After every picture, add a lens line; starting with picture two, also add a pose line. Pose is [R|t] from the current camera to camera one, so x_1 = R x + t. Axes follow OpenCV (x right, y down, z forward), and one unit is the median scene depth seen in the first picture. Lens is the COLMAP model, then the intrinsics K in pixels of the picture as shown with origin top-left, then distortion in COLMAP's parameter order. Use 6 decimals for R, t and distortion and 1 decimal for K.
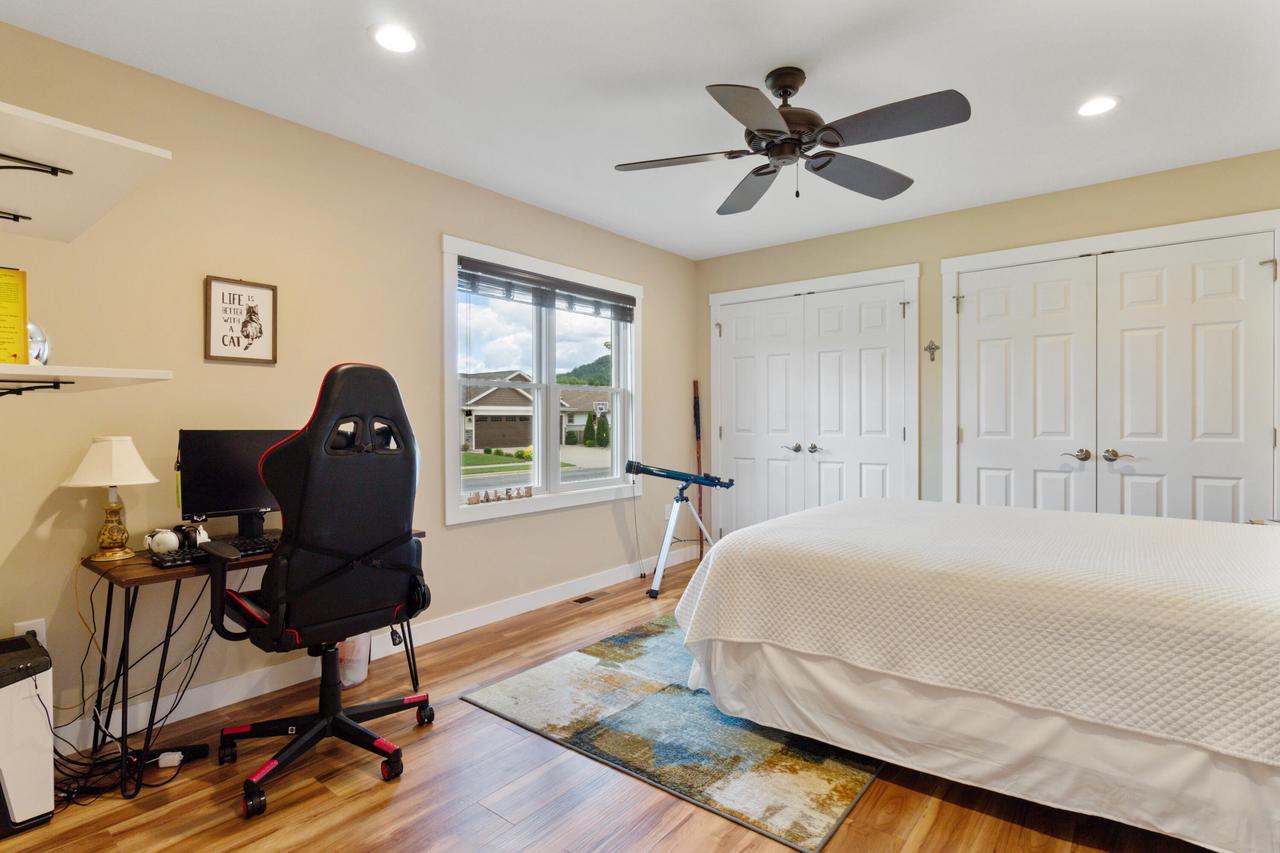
lens RADIAL K [[638.6, 0, 639.6], [0, 638.6, 425.4], [0, 0, 1]] dist [-0.002442, -0.000619]
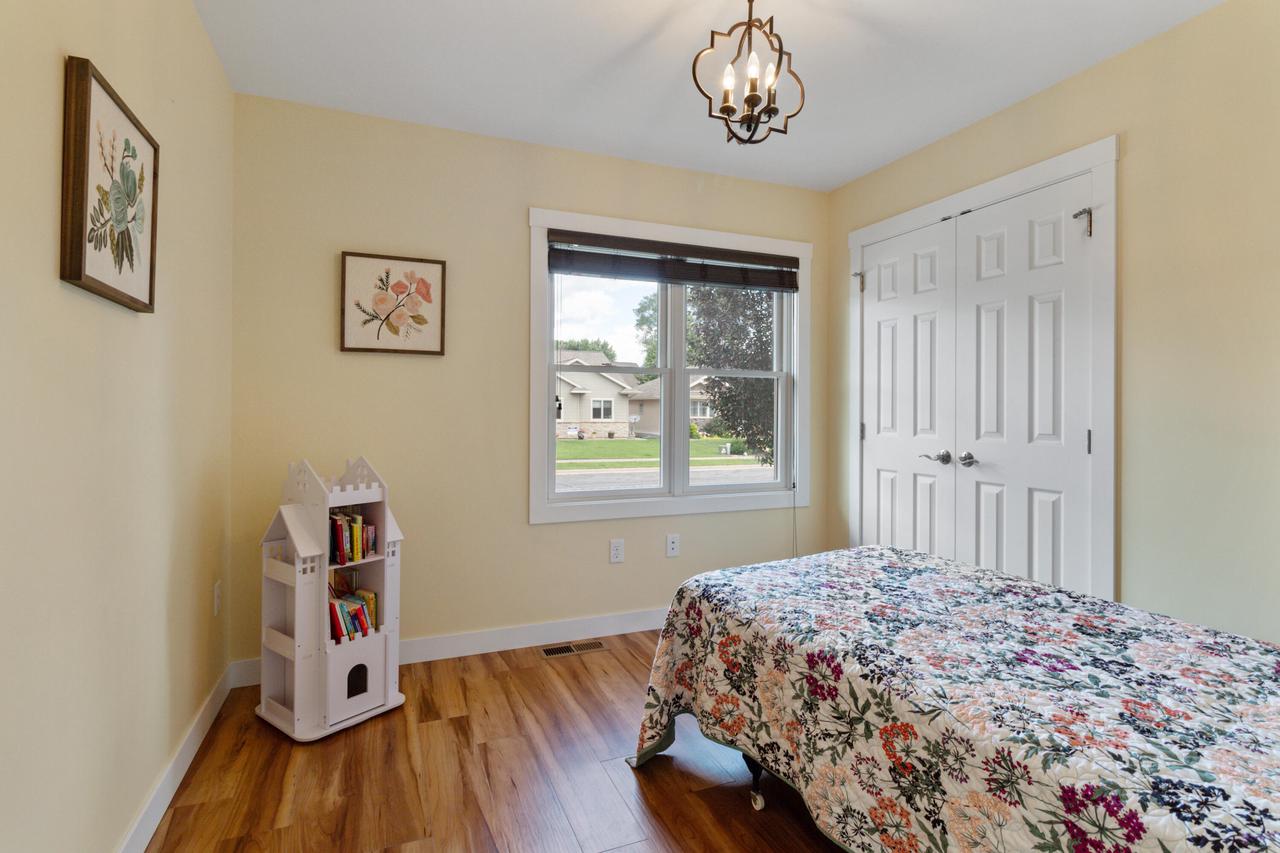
lens RADIAL K [[638.6, 0, 644.0], [0, 638.6, 415.3], [0, 0, 1]] dist [-0.002442, -0.000619]
pose [[0.867516, 0.014745, -0.497191, 0.293039], [-0.016499, 0.999864, 0.000865, -0.002750], [0.497135, 0.007453, 0.867641, 0.281032]]
